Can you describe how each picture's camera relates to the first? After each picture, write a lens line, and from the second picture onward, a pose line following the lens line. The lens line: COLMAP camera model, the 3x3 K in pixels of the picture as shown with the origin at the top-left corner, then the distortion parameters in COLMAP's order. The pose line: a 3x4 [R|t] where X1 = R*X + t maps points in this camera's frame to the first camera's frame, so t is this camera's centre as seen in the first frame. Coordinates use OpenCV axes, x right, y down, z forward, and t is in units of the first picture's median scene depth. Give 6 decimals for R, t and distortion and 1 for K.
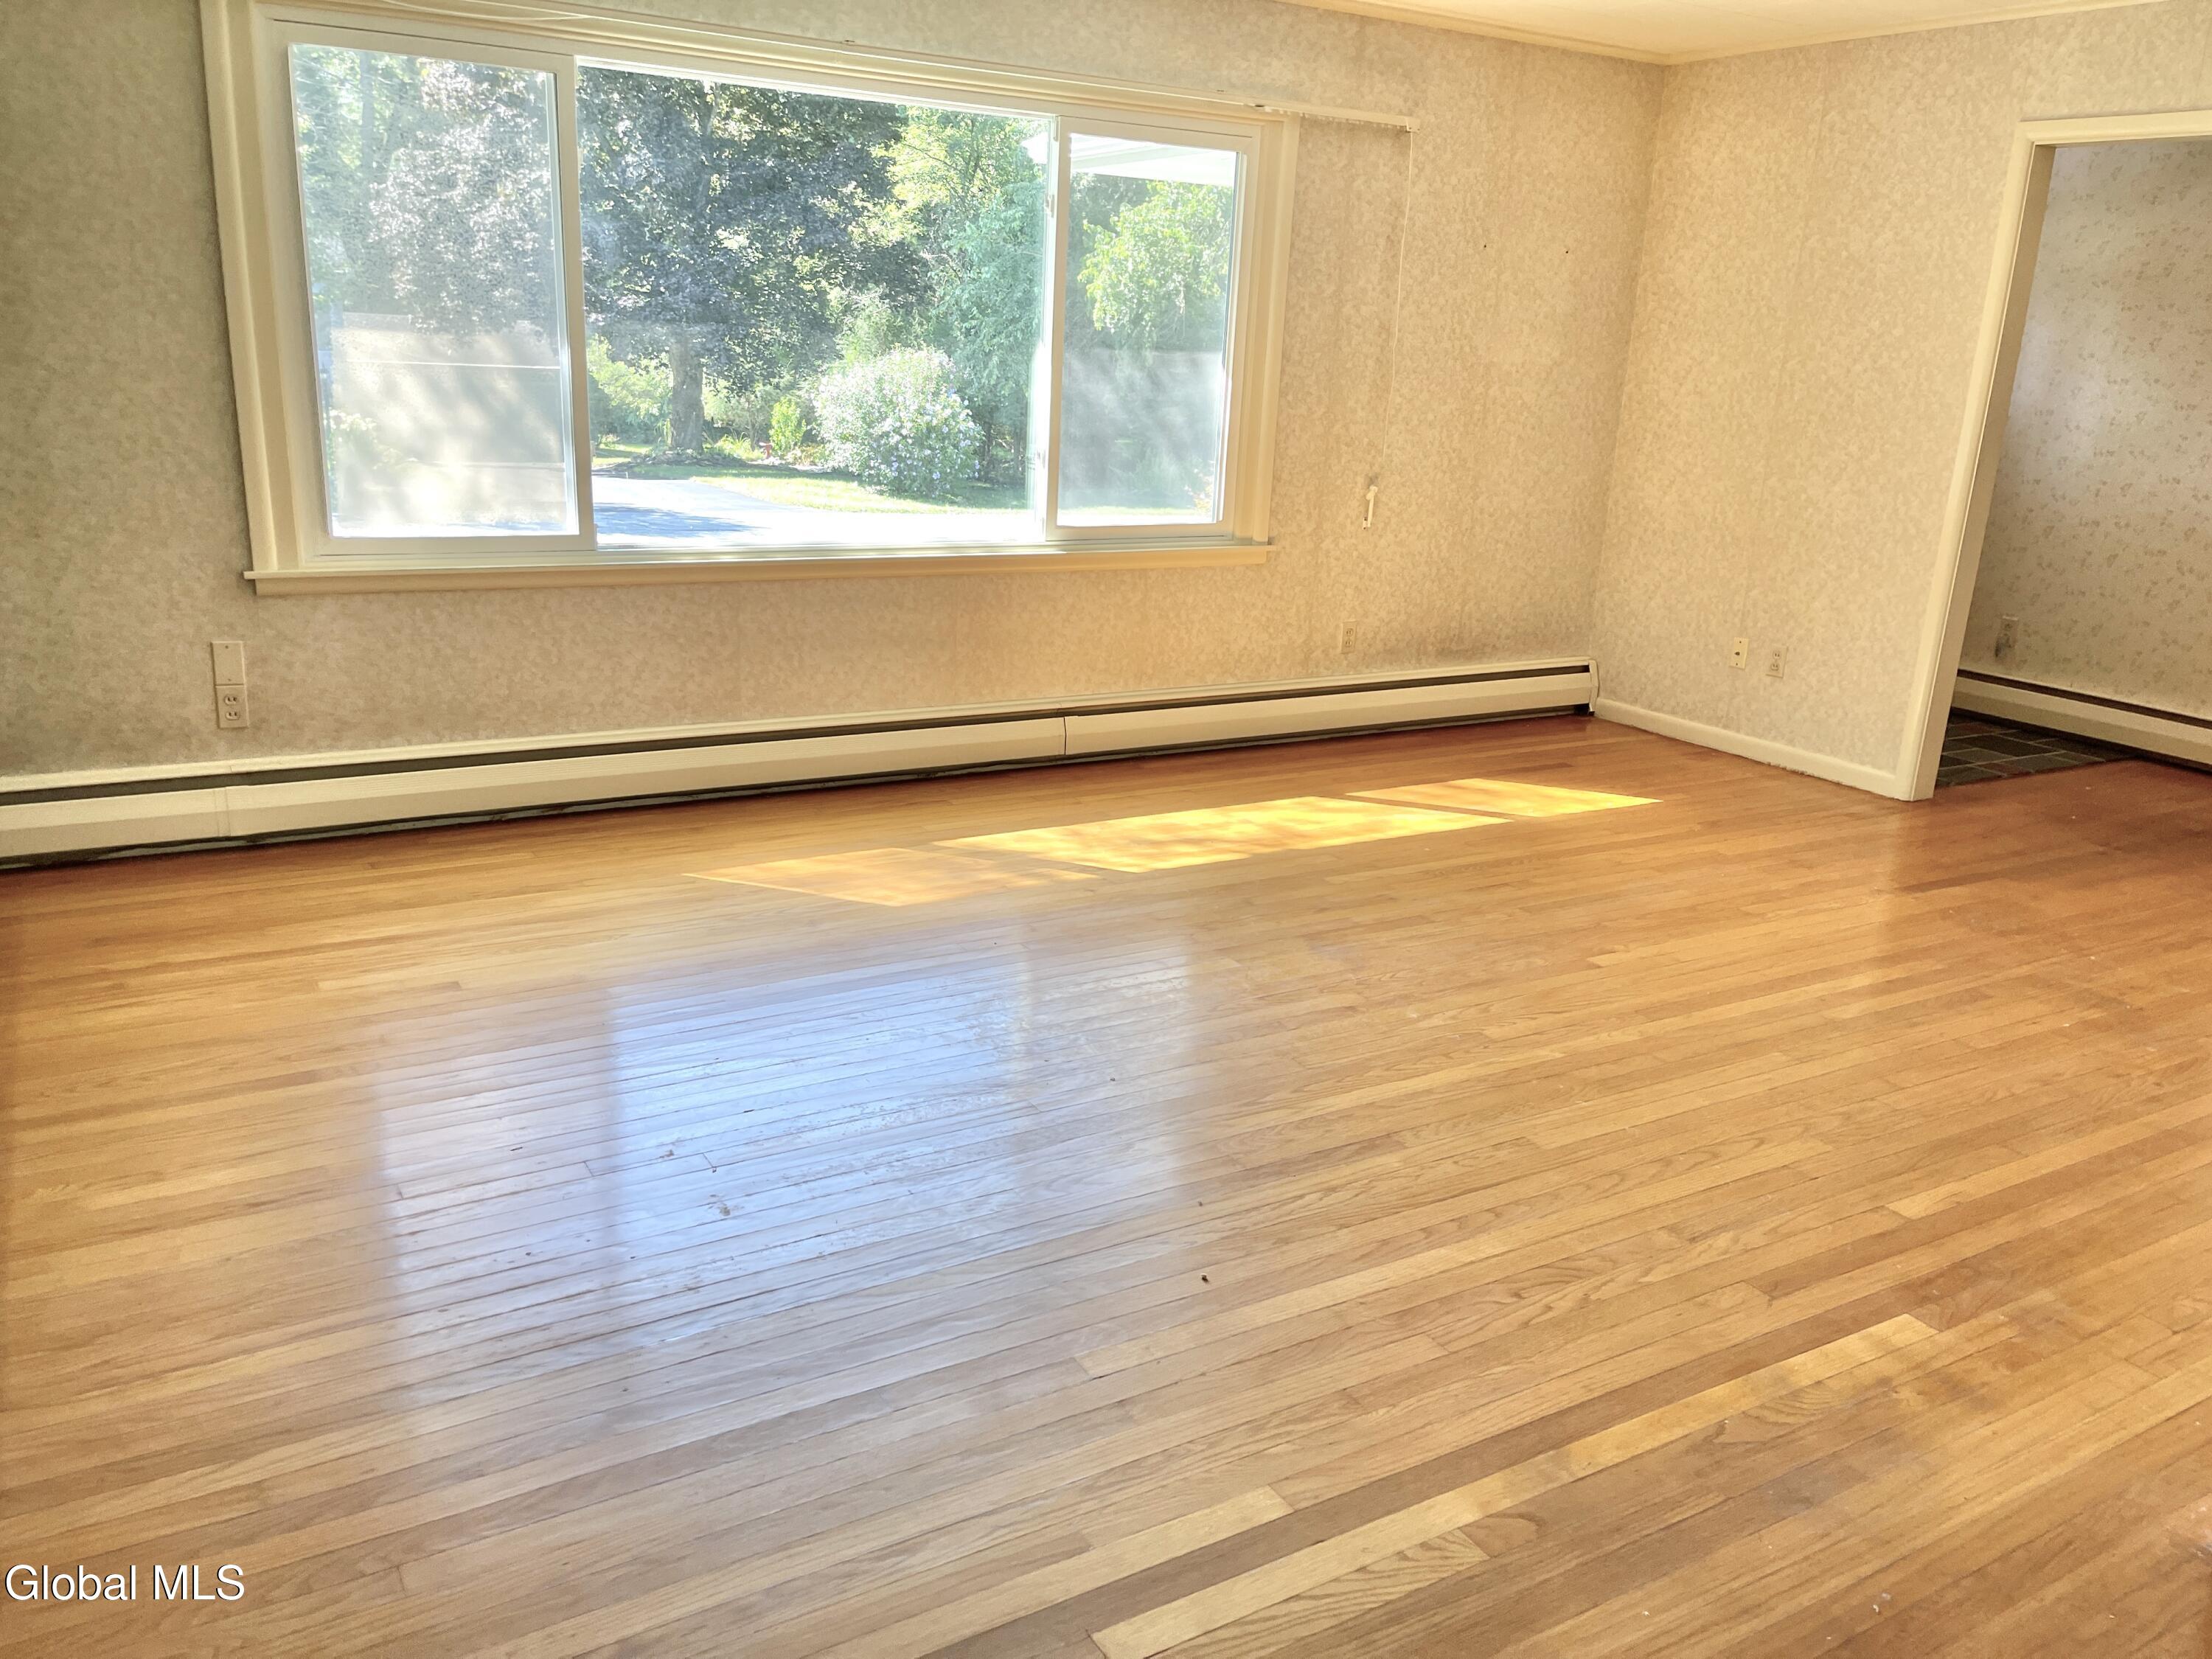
lens RADIAL K [[1678.5, 0, 1104.4], [0, 1678.5, 837.8], [0, 0, 1]] dist [0.054762, -0.032197]
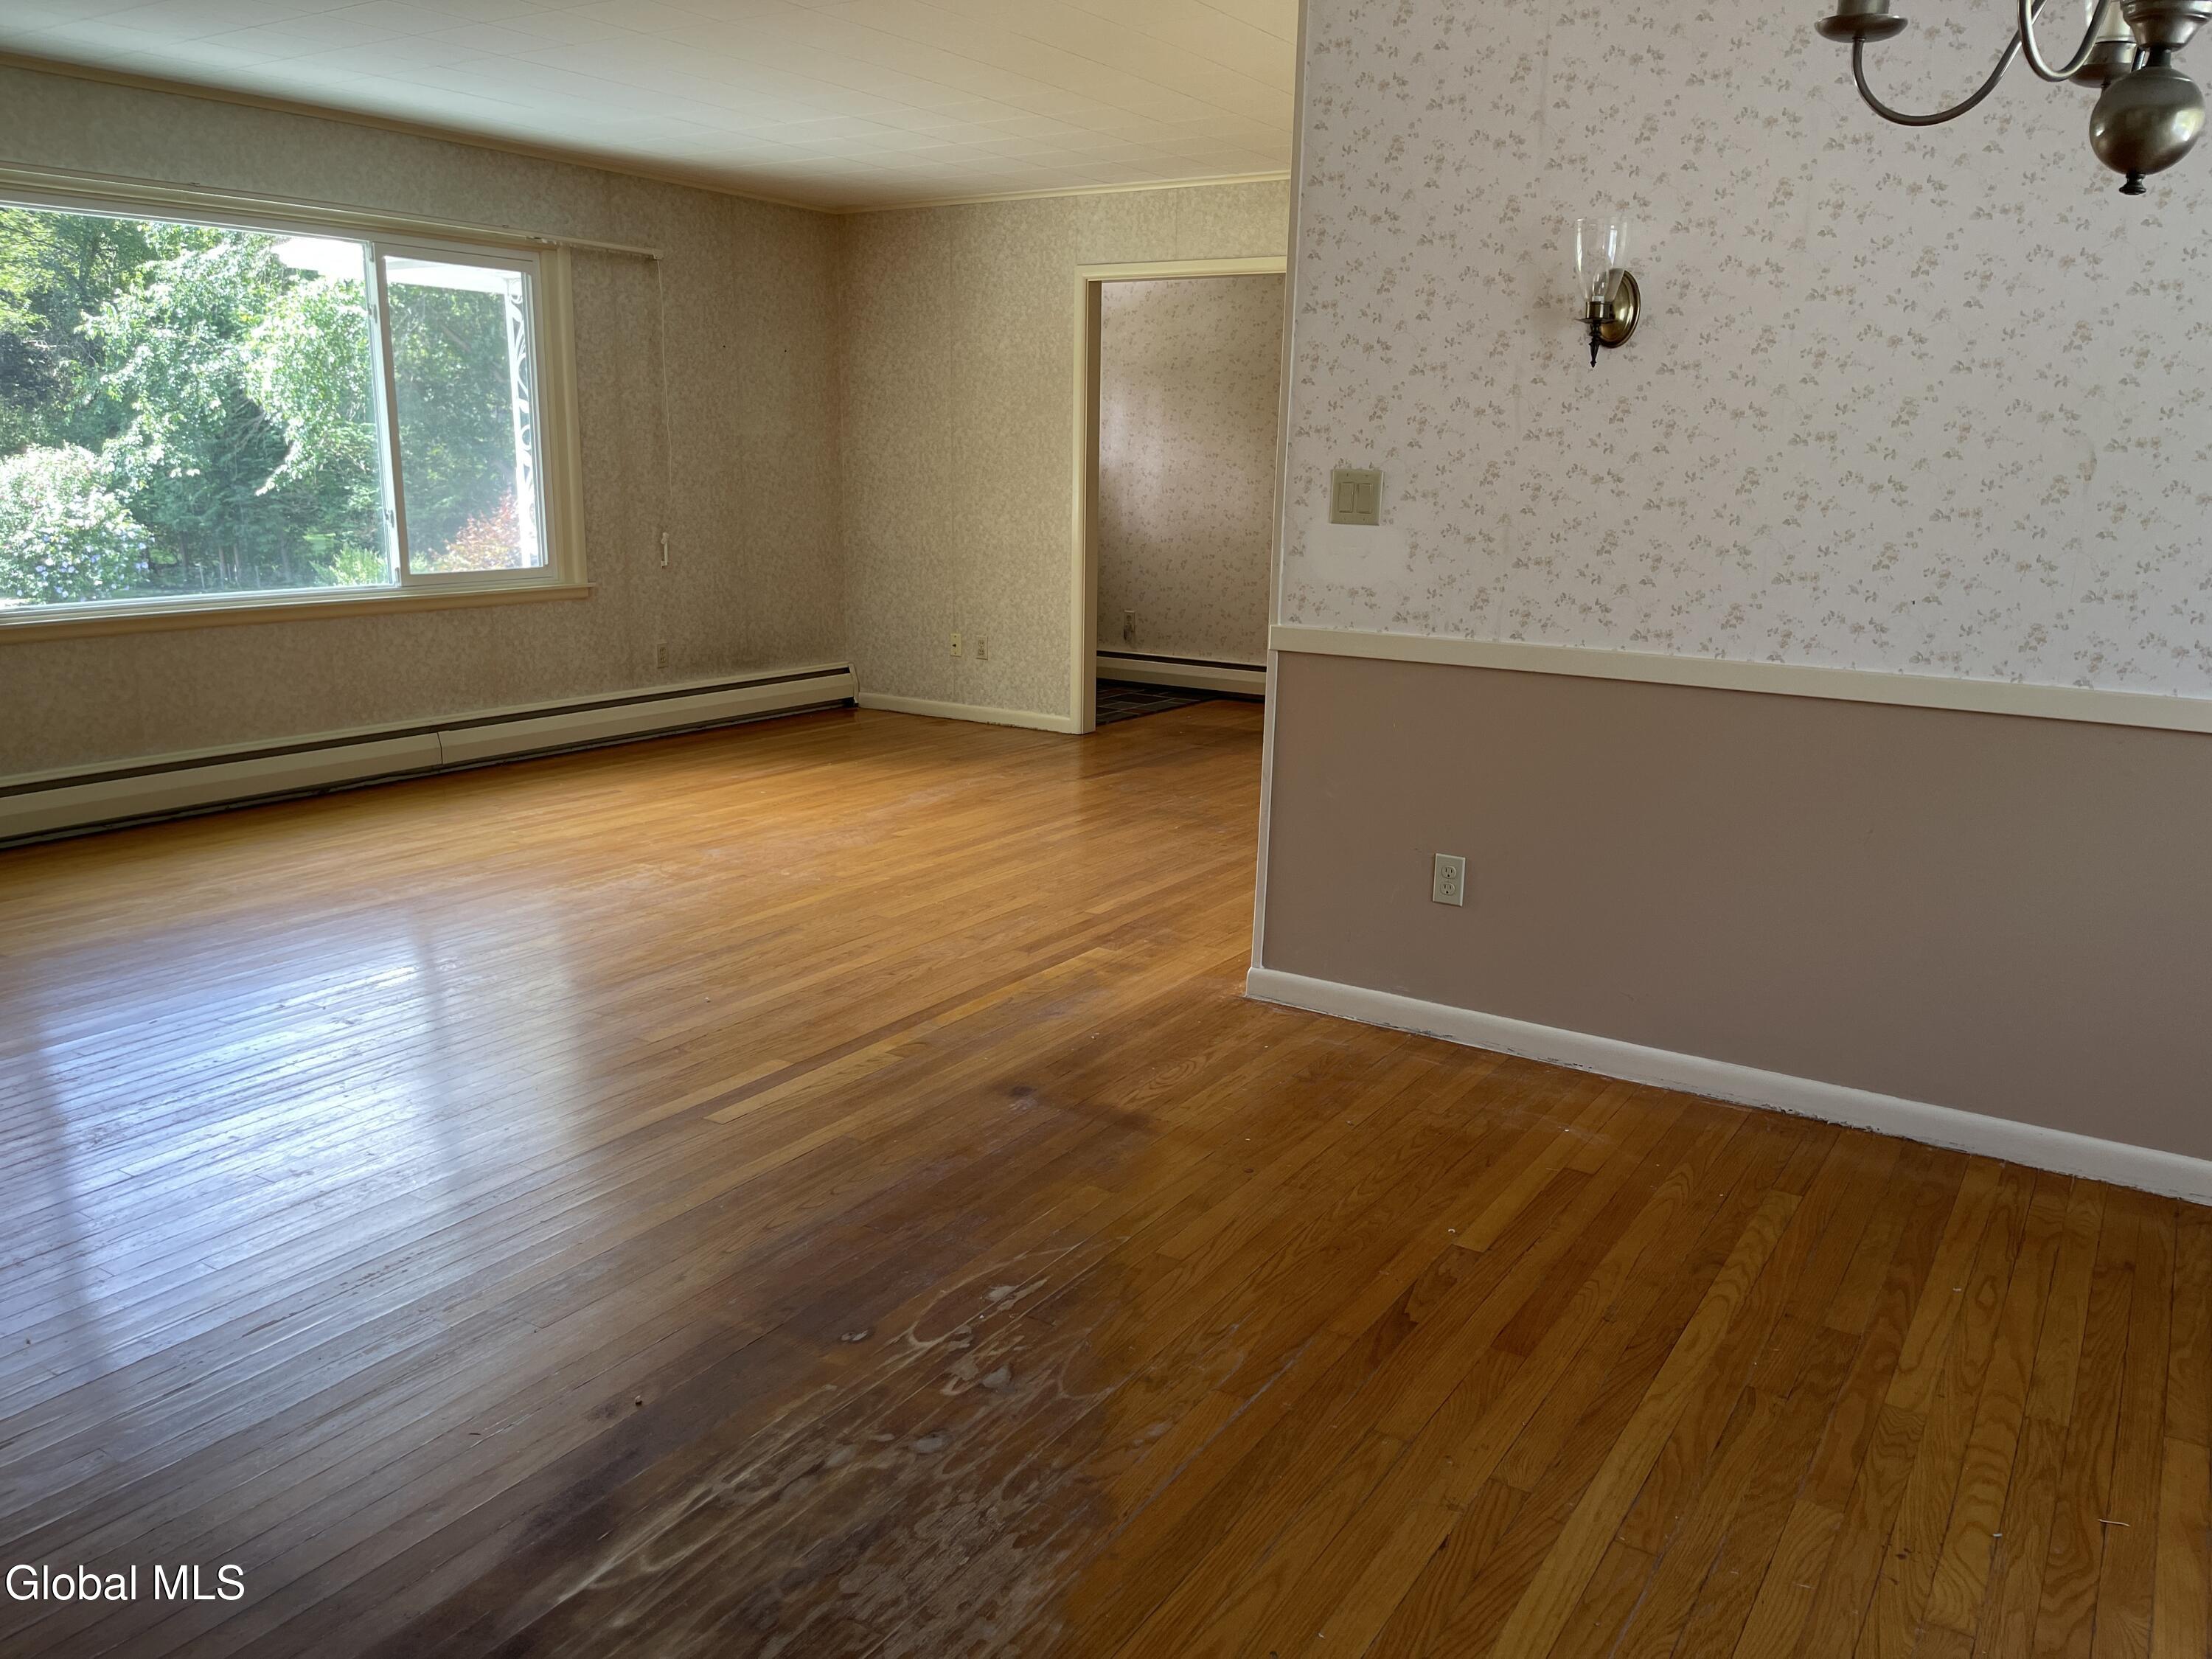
lens RADIAL K [[1680.6, 0, 1111.7], [0, 1680.6, 843.1], [0, 0, 1]] dist [0.070915, -0.098839]
pose [[0.894775, -0.128279, 0.427693, -0.122643], [0.147615, 0.988970, -0.012201, 0.092905], [-0.421411, 0.074051, 0.903842, -0.290534]]
